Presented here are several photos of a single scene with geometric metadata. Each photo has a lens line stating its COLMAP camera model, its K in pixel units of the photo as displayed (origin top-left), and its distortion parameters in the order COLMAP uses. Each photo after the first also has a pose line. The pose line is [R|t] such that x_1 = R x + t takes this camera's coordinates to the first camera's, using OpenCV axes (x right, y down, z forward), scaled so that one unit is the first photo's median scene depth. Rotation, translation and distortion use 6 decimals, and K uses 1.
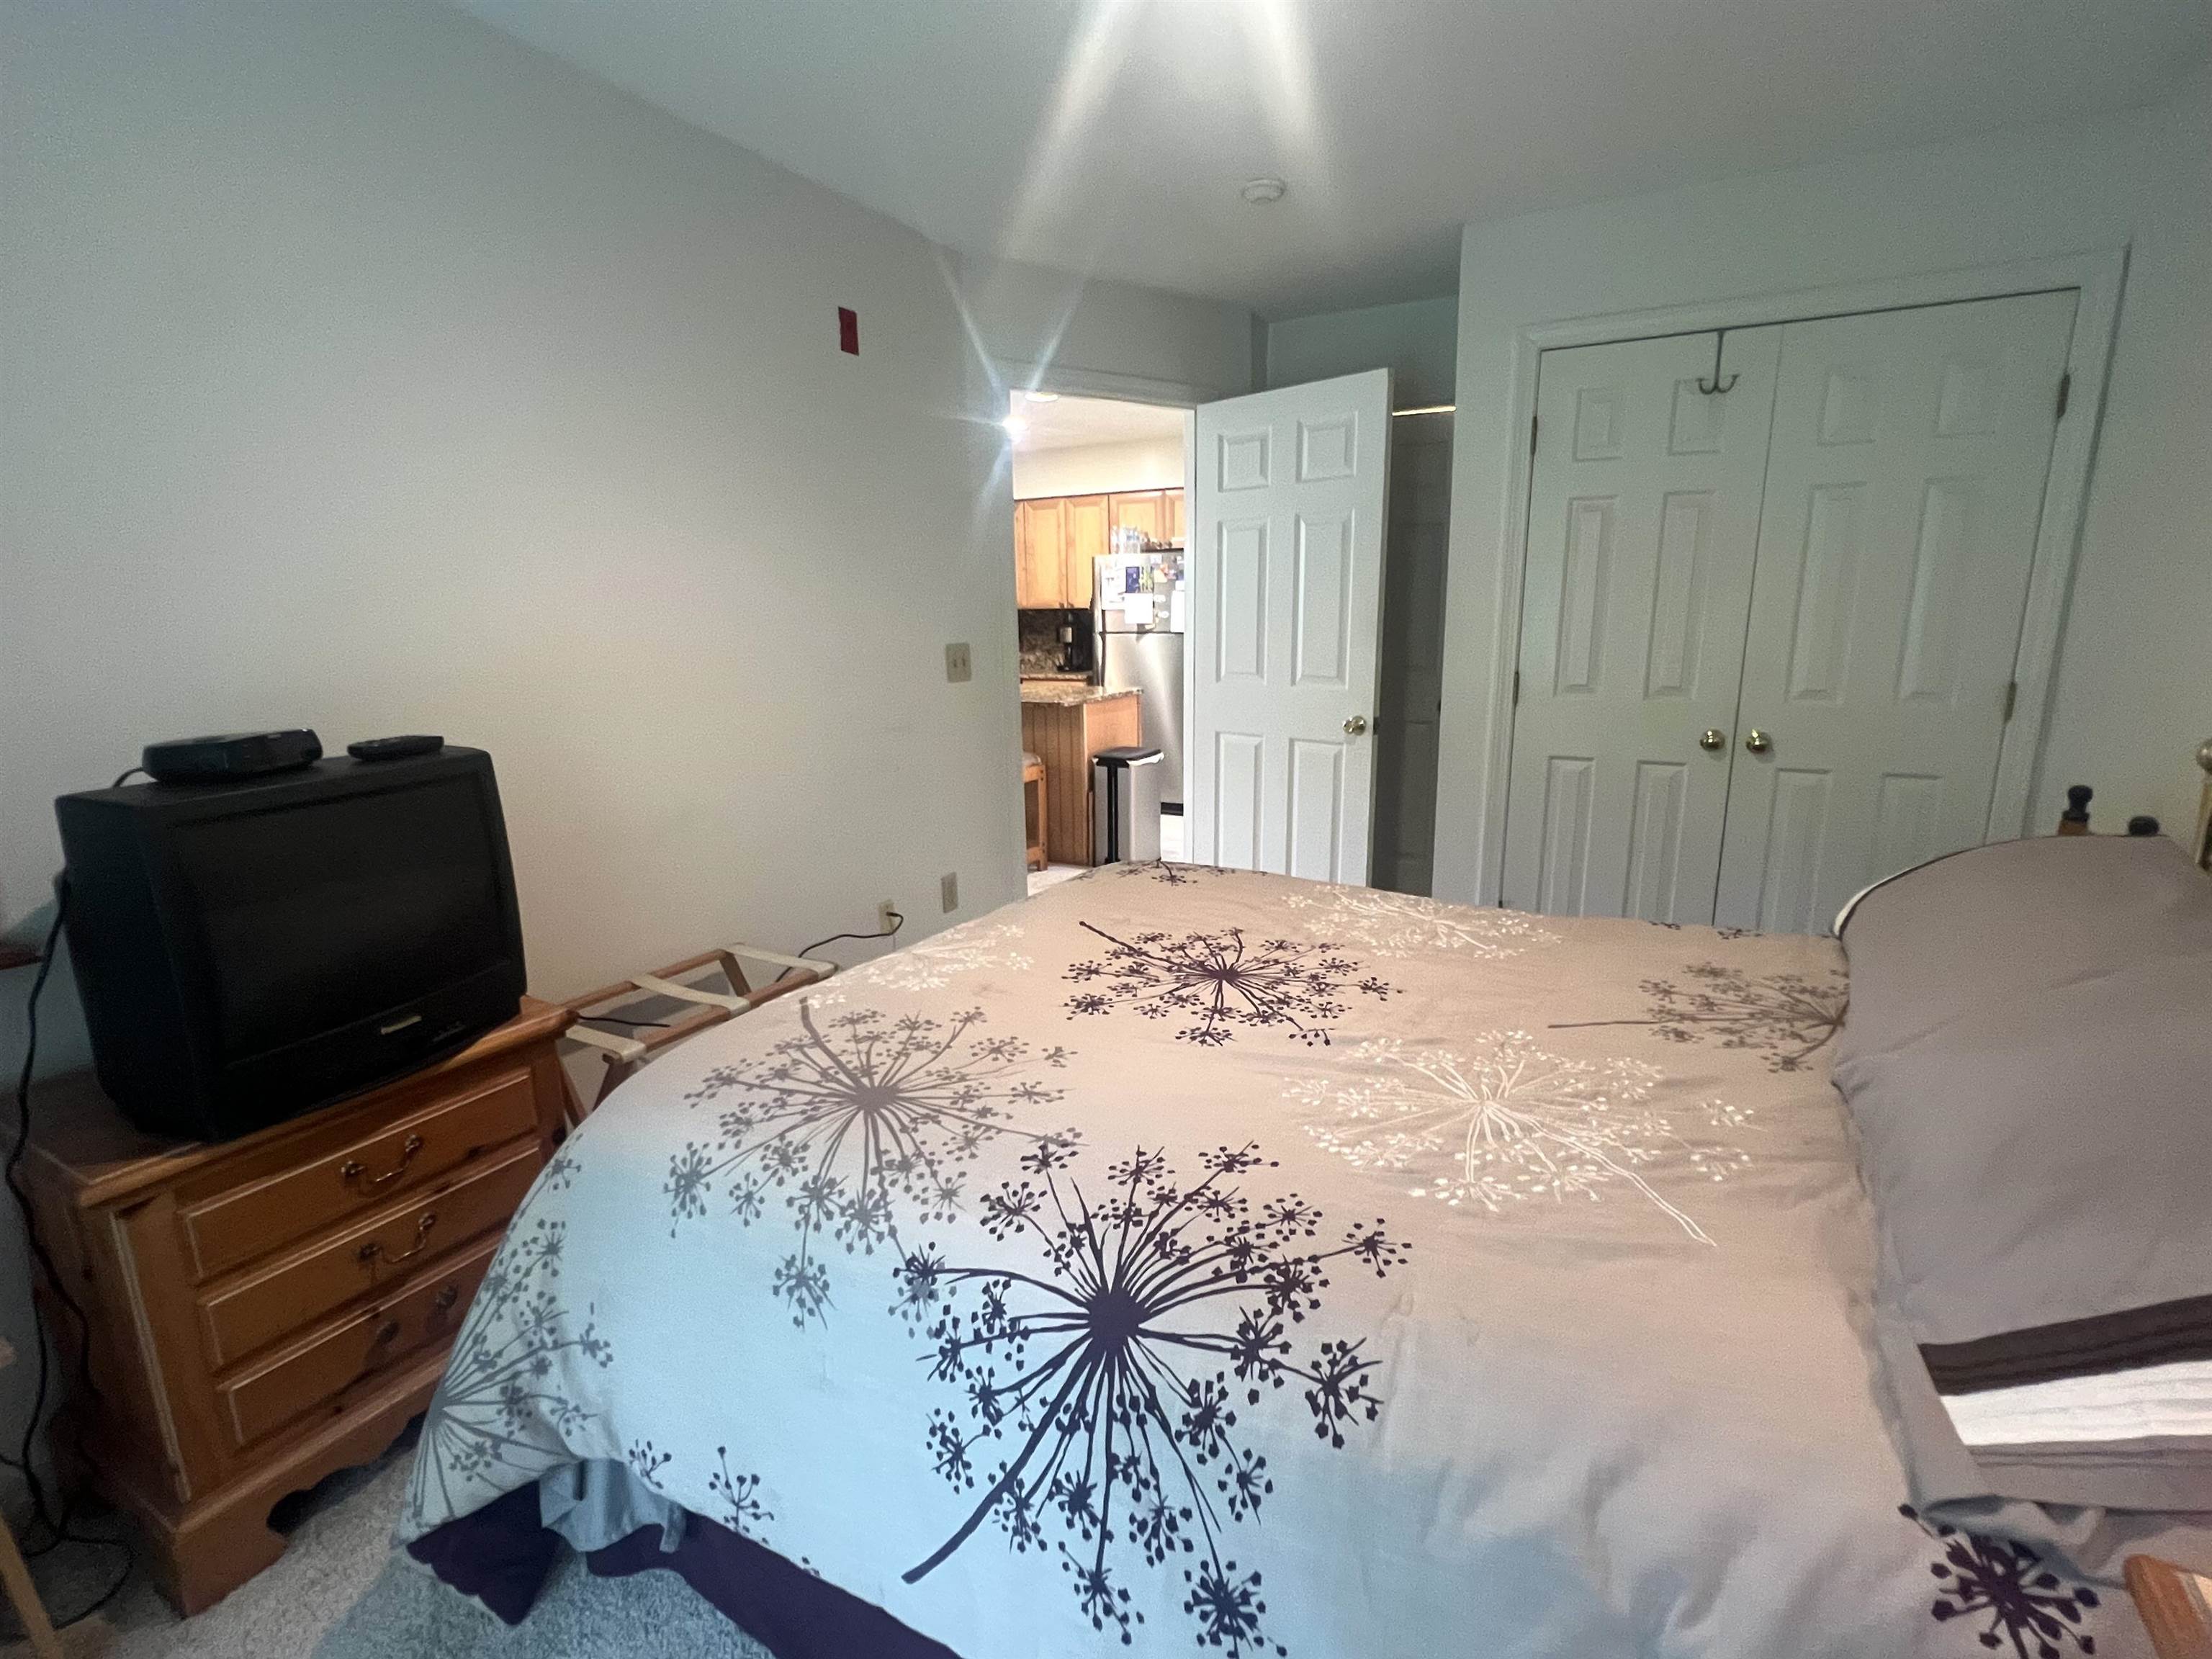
lens RADIAL K [[1019.6, 0, 1106.0], [0, 1019.6, 829.5], [0, 0, 1]] dist [0.000517, 0.000002]
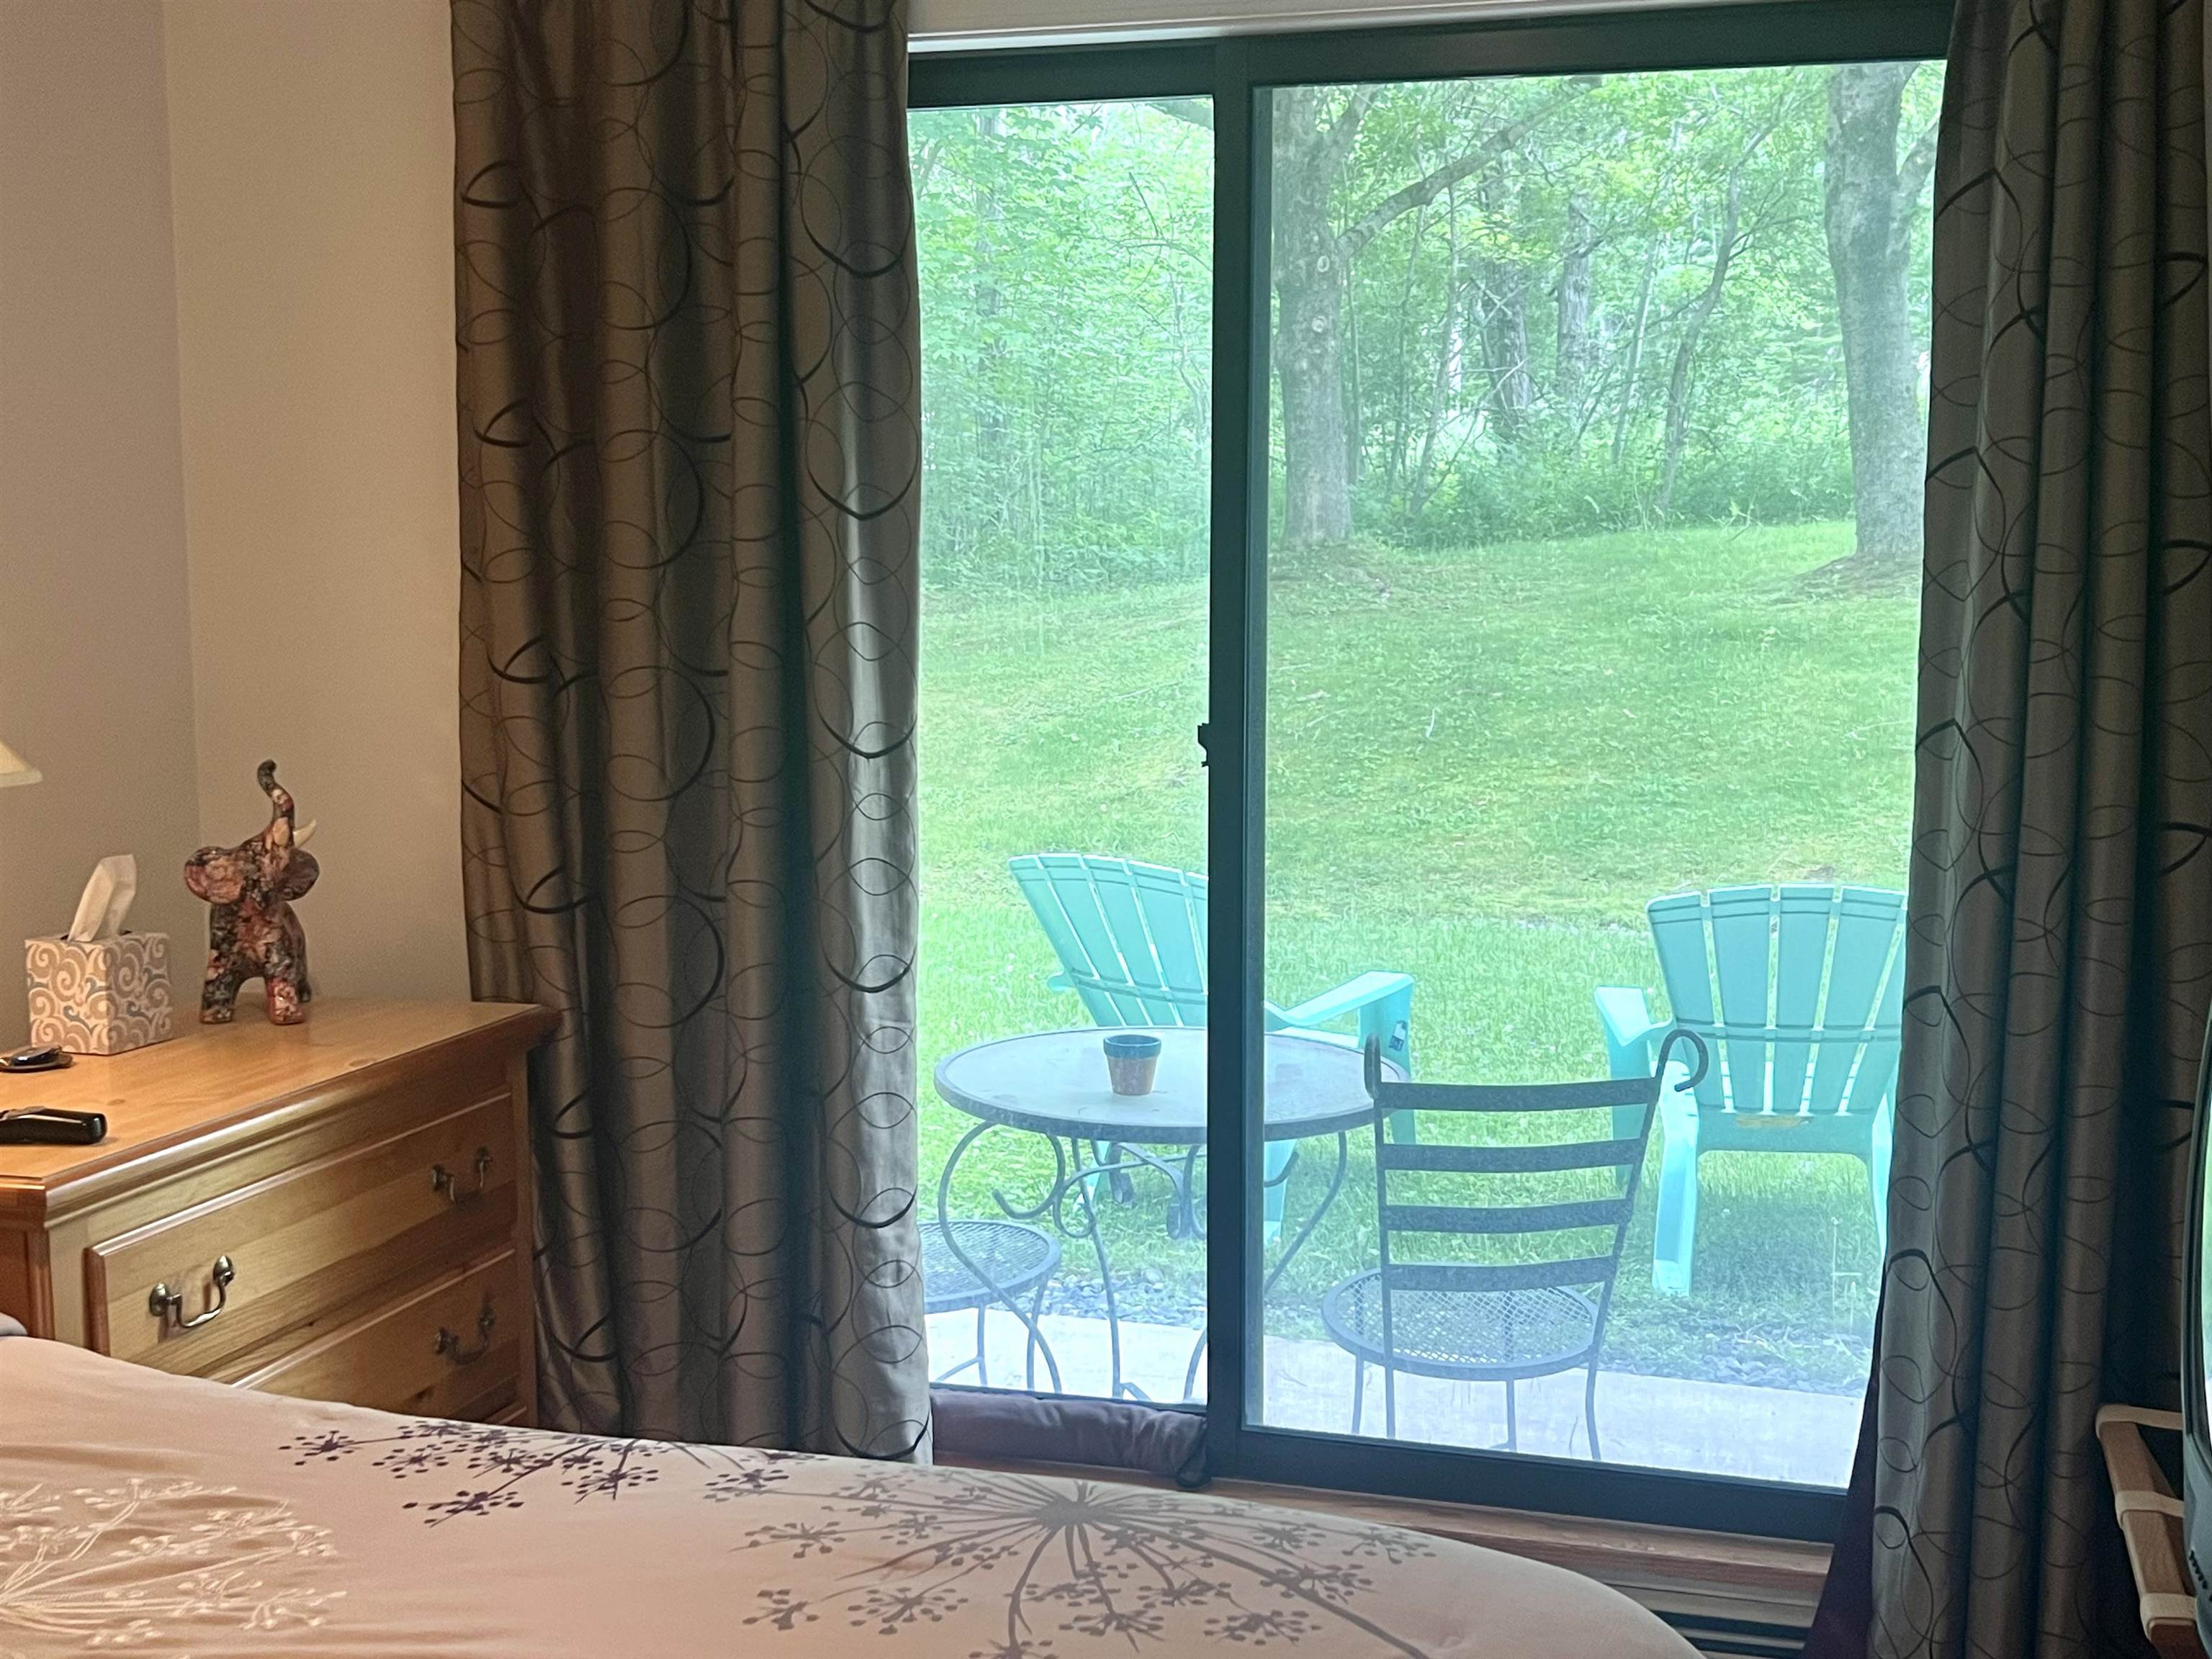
lens RADIAL K [[2593.5, 0, 1106.0], [0, 2593.5, 829.5], [0, 0, 1]] dist [0.277129, -0.939654]
pose [[-0.976557, 0.037355, -0.211992, 0.050628], [-0.031999, 0.948693, 0.314577, -0.489624], [0.212866, 0.313986, -0.925257, 1.891894]]
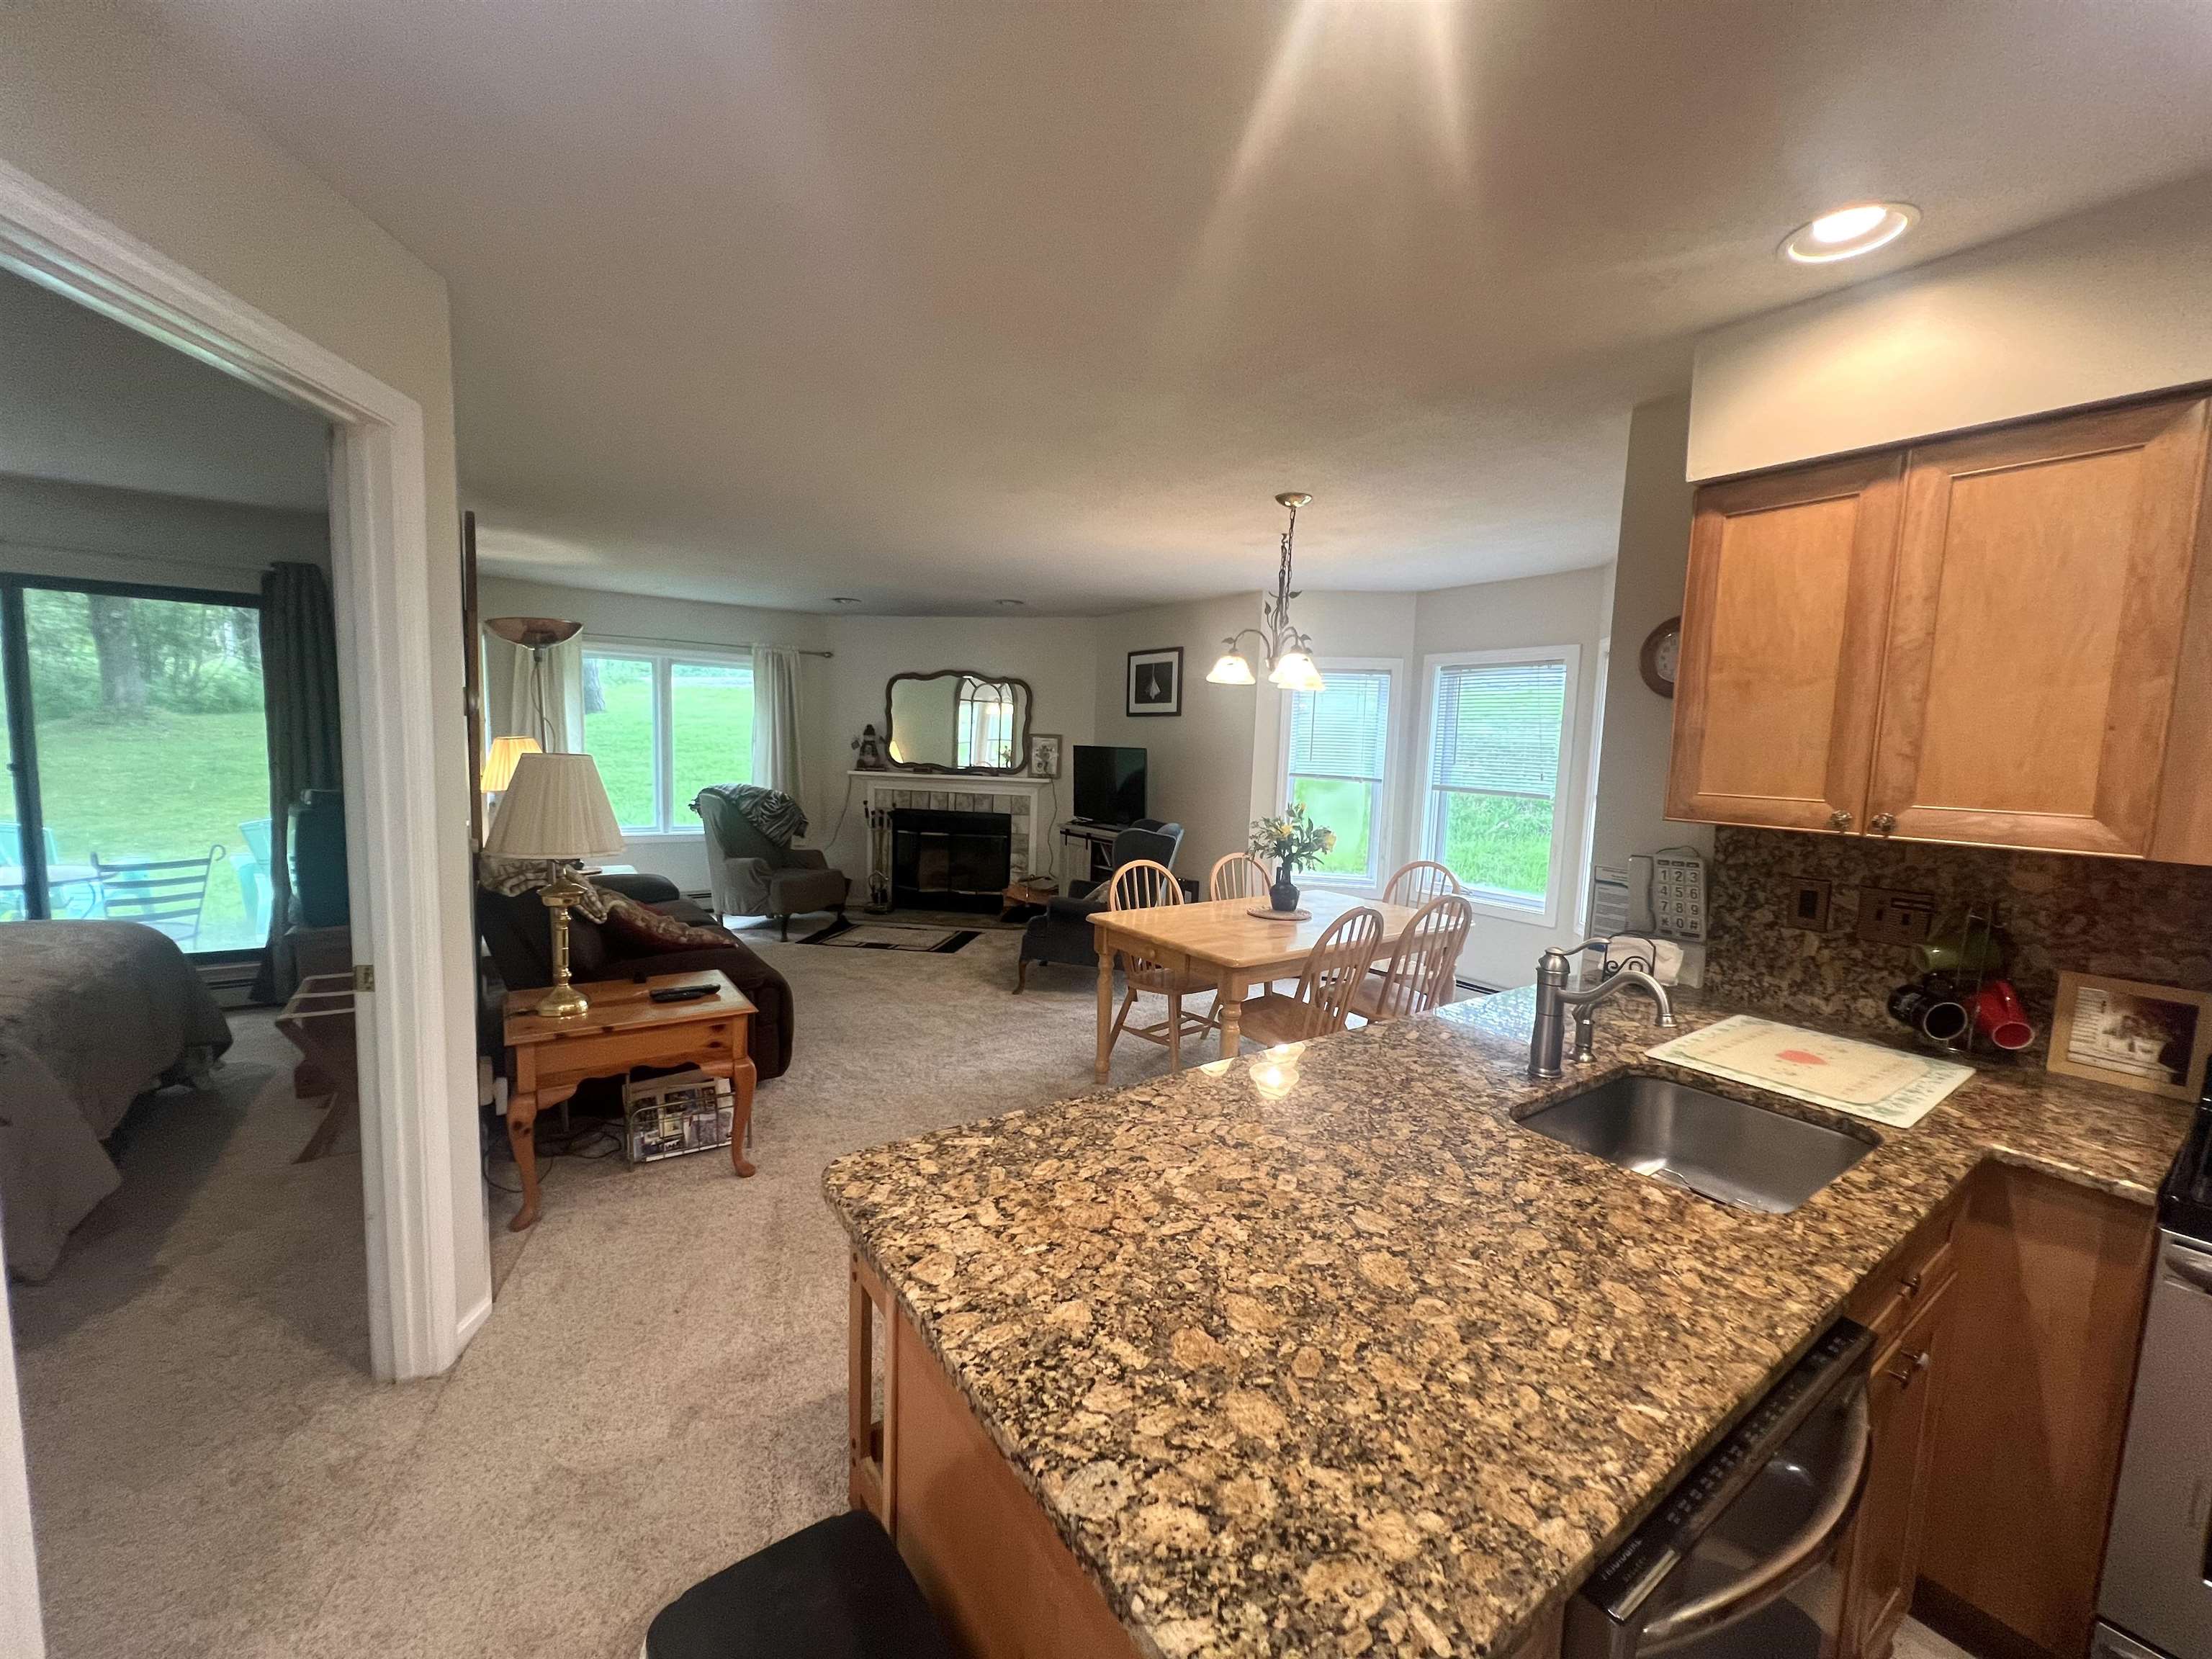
lens RADIAL K [[886.0, 0, 1115.3], [0, 886.0, 829.8], [0, 0, 1]] dist [0.000502, -0.000168]
pose [[-0.435618, 0.091604, -0.895458, 0.453776], [-0.216038, 0.955091, 0.202802, -0.947773], [0.873822, 0.281797, -0.396264, 3.833242]]
